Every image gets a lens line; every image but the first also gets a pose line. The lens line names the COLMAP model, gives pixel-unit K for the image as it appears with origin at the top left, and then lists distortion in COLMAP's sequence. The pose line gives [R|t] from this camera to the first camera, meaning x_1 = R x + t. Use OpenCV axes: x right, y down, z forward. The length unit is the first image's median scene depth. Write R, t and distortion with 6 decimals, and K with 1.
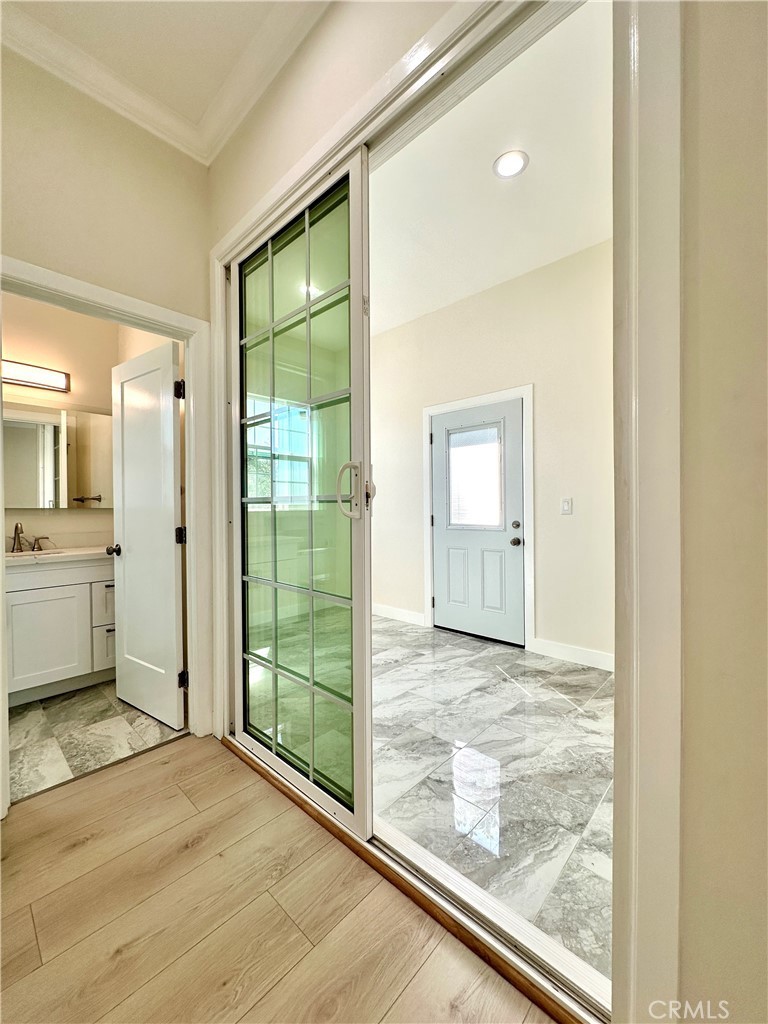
lens RADIAL K [[407.2, 0, 388.8], [0, 407.2, 509.3], [0, 0, 1]] dist [0.000978, 0.000431]
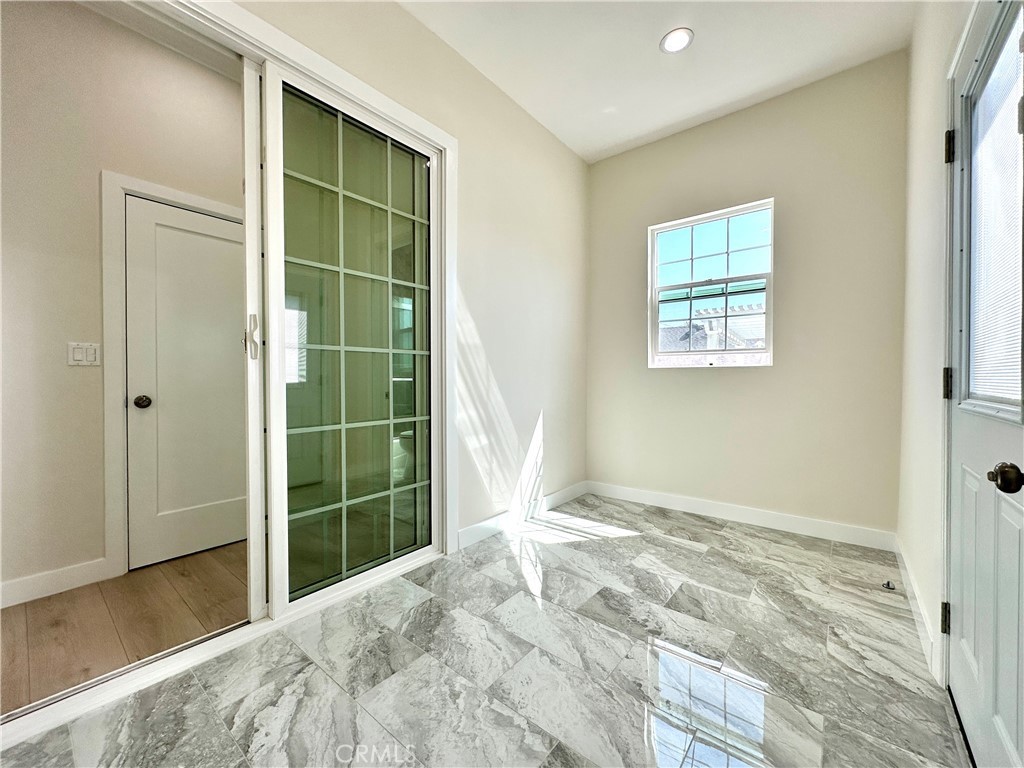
lens RADIAL K [[407.2, 0, 513.0], [0, 407.2, 381.9], [0, 0, 1]] dist [0.000978, 0.000431]
pose [[0.064152, 0.016811, -0.997799, 0.652244], [-0.004110, 0.999854, 0.016582, 0.030988], [0.997932, 0.003037, 0.064212, 0.914727]]
